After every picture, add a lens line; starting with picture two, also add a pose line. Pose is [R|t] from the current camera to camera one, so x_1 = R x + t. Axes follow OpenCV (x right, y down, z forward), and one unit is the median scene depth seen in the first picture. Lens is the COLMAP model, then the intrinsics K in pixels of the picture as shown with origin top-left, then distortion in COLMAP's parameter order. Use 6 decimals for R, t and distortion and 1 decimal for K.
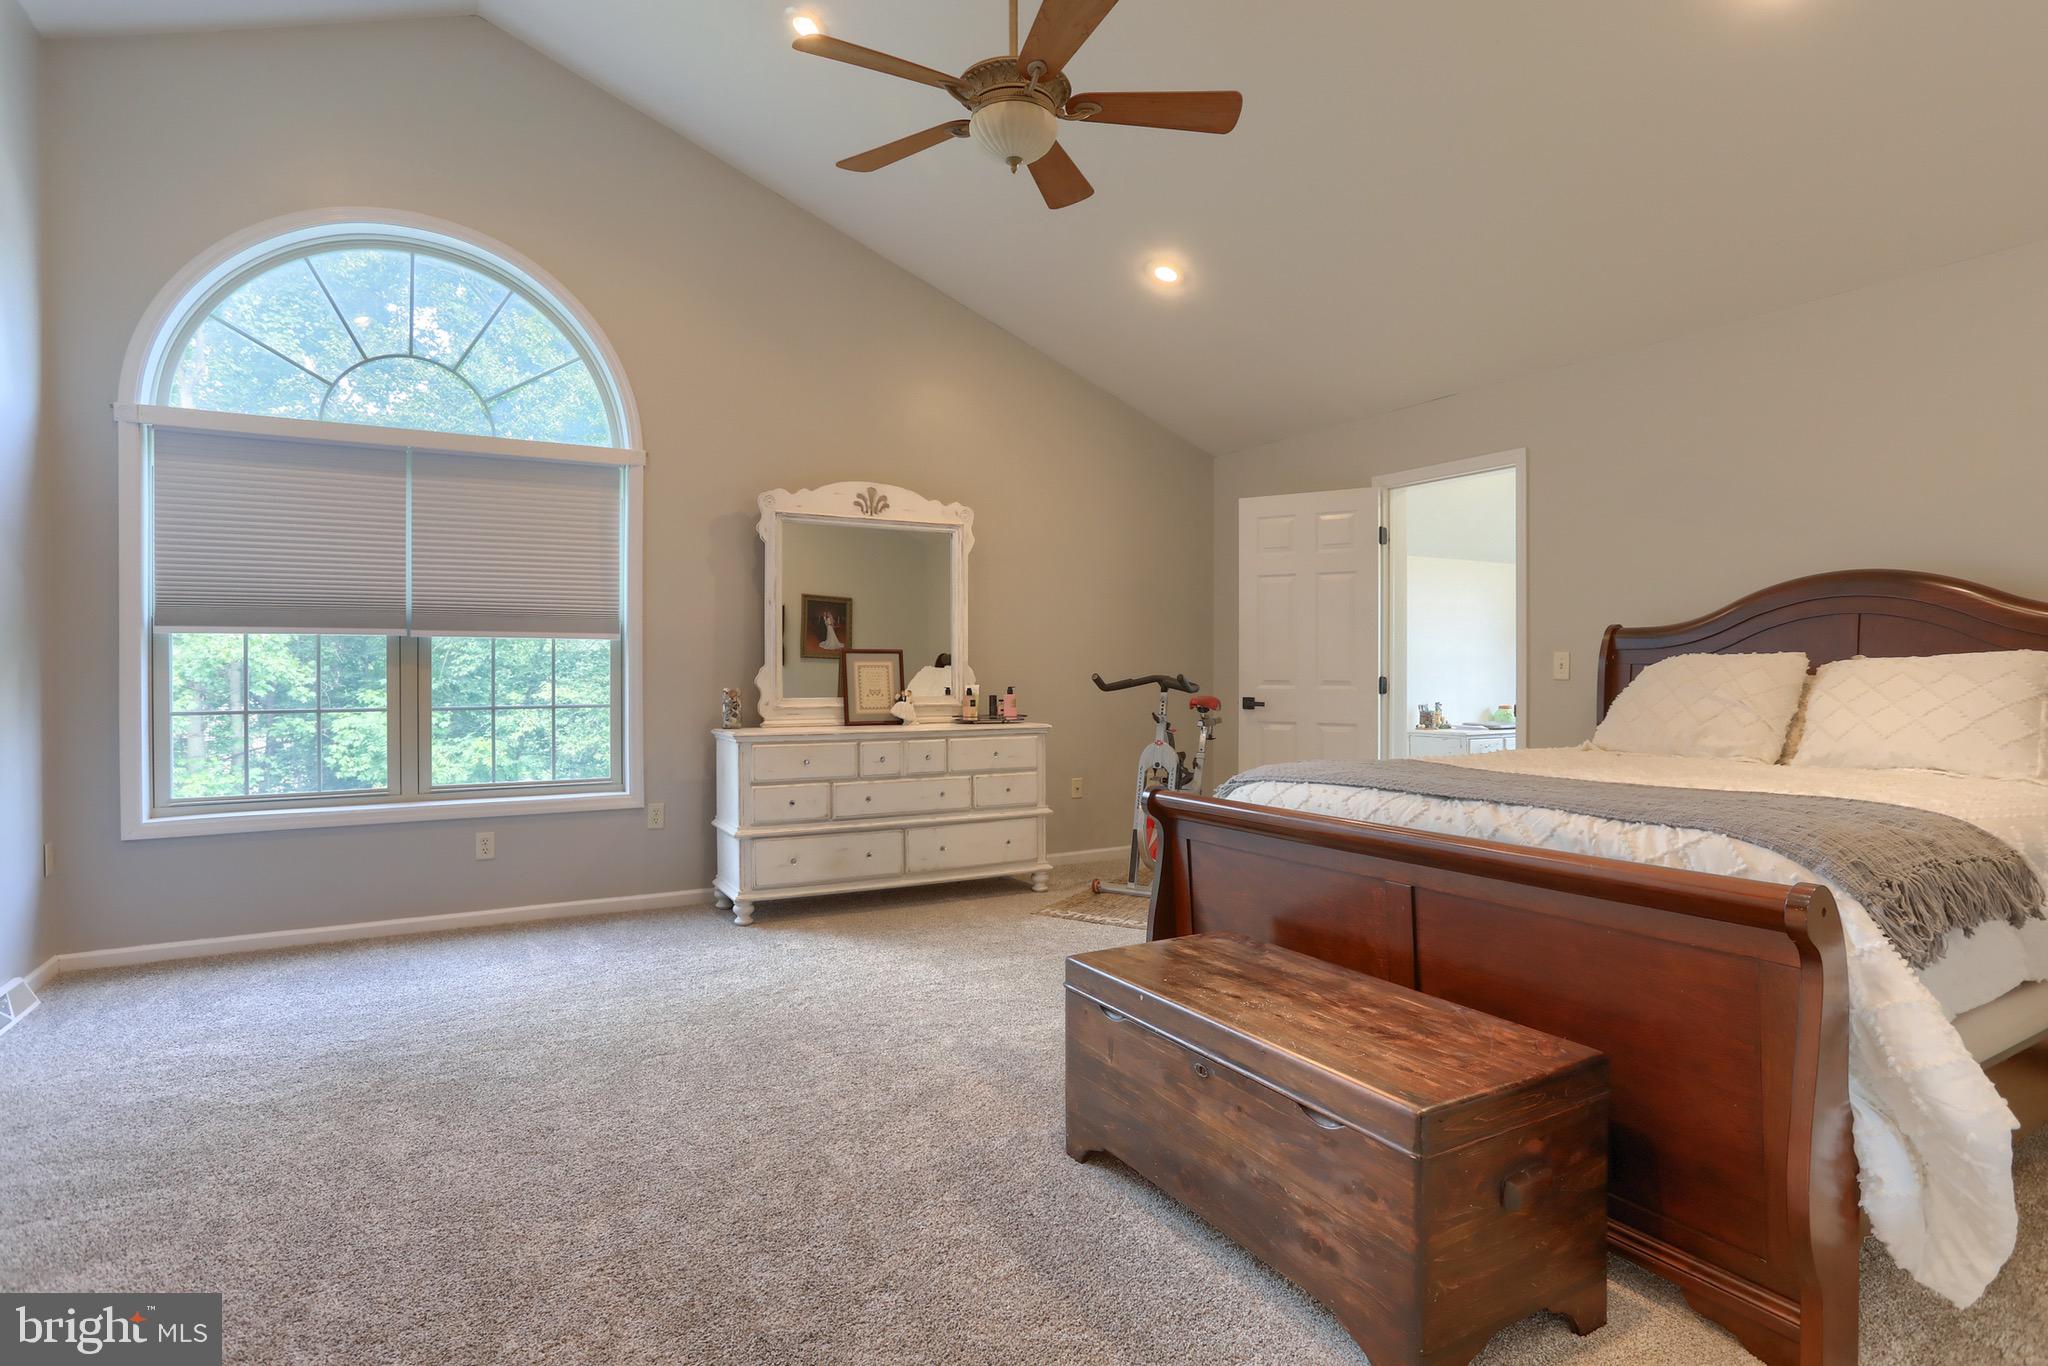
lens RADIAL K [[1052.2, 0, 1020.2], [0, 1052.2, 672.7], [0, 0, 1]] dist [-0.004264, 0.002877]
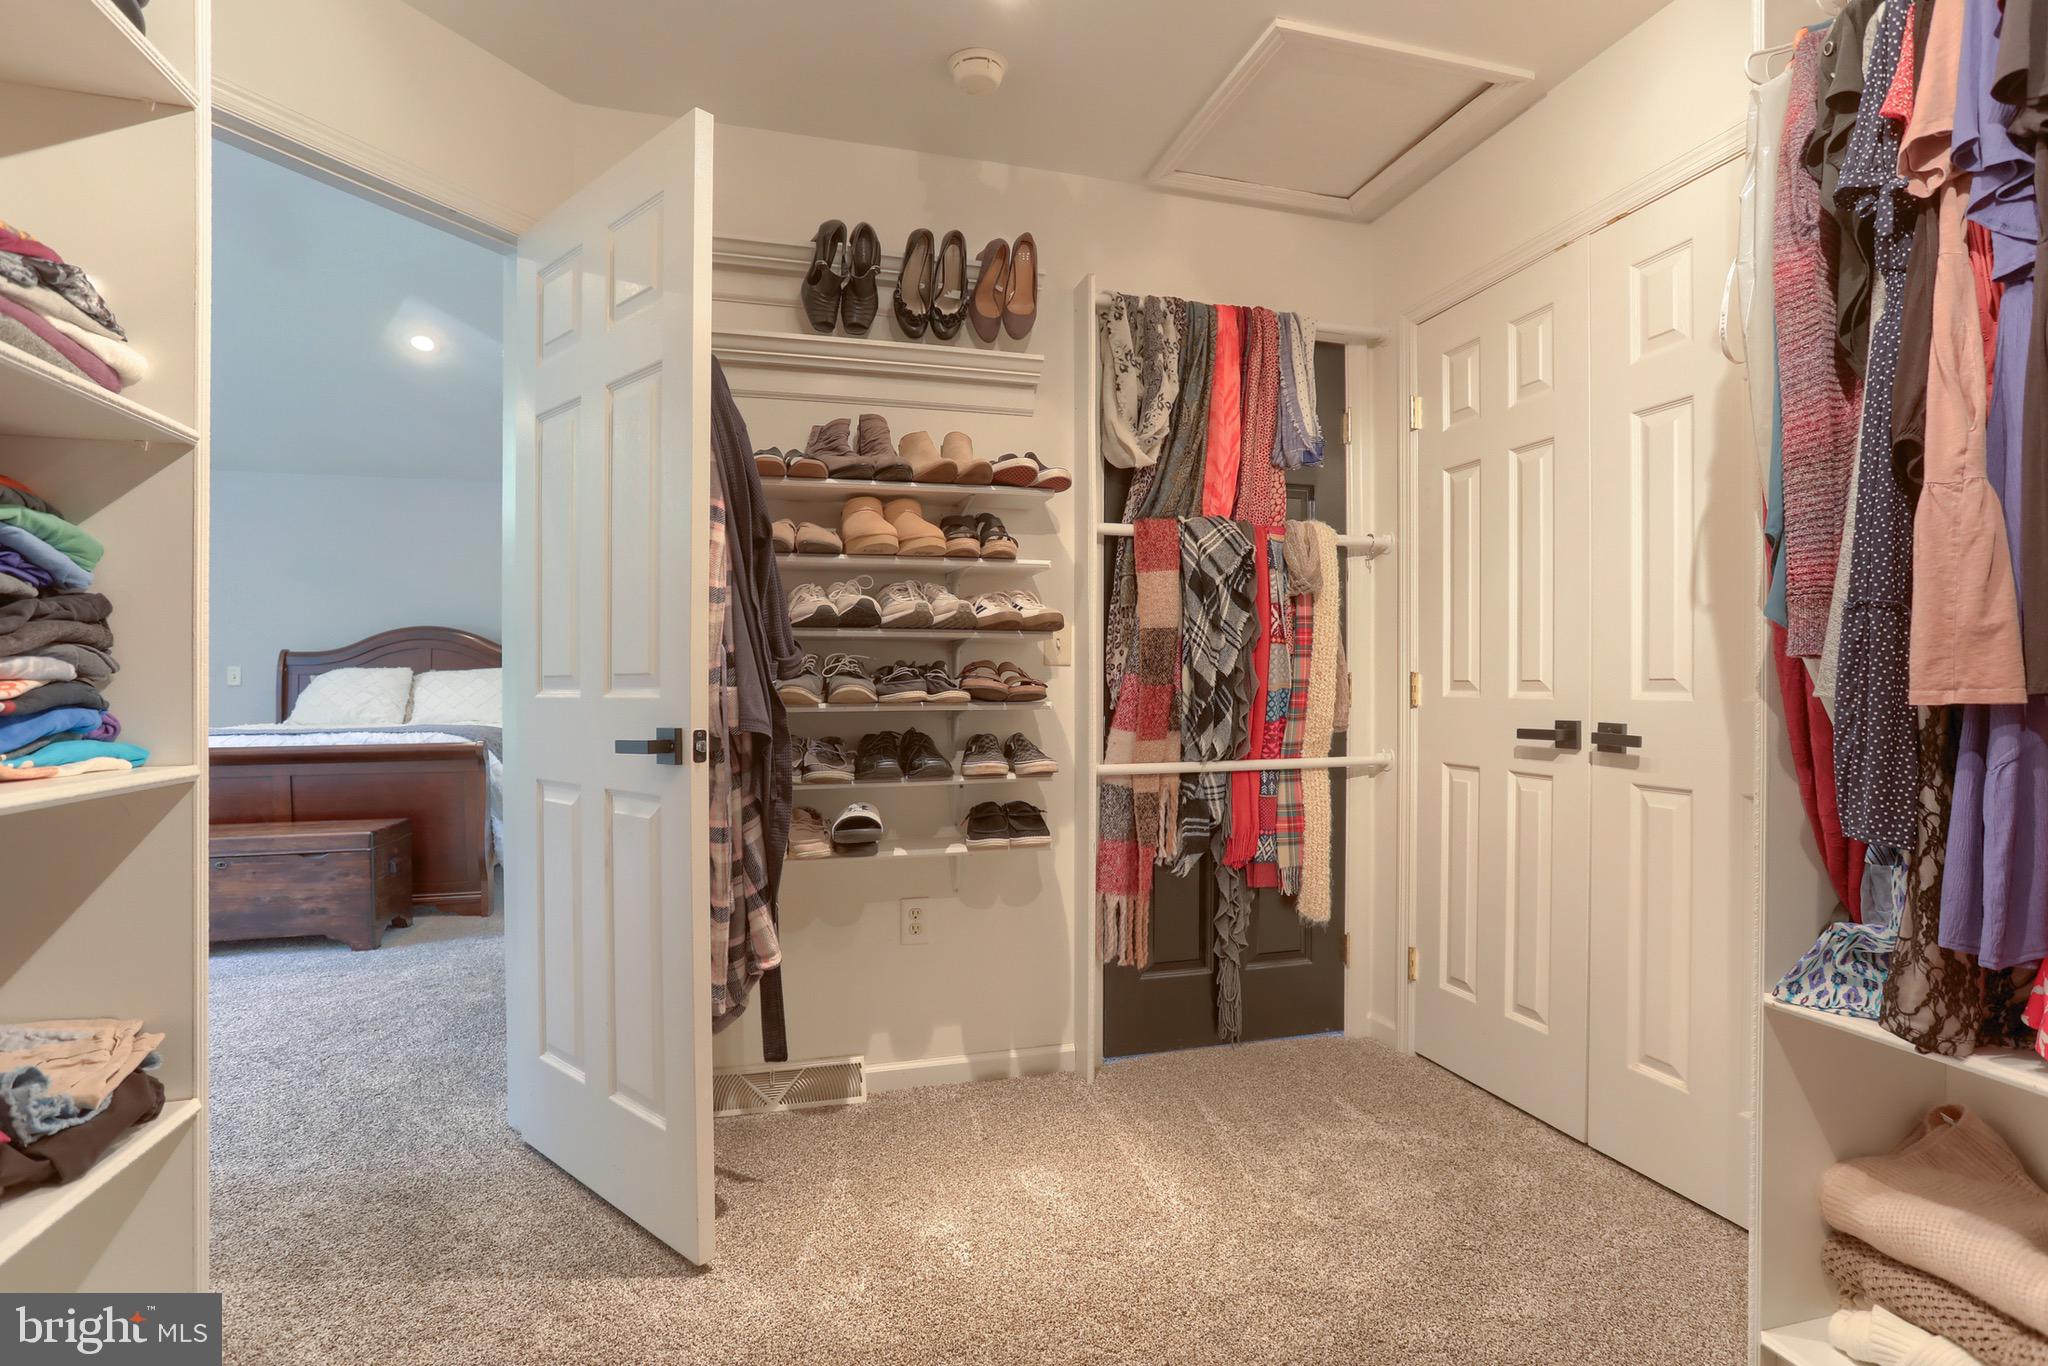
lens RADIAL K [[1023.1, 0, 1026.2], [0, 1023.1, 693.0], [0, 0, 1]] dist [-0.014506, 0.000559]
pose [[0.258752, 0.002011, 0.965942, -1.106351], [0.010535, 0.999932, -0.004904, 0.069443], [-0.965886, 0.011445, 0.258713, -0.827476]]
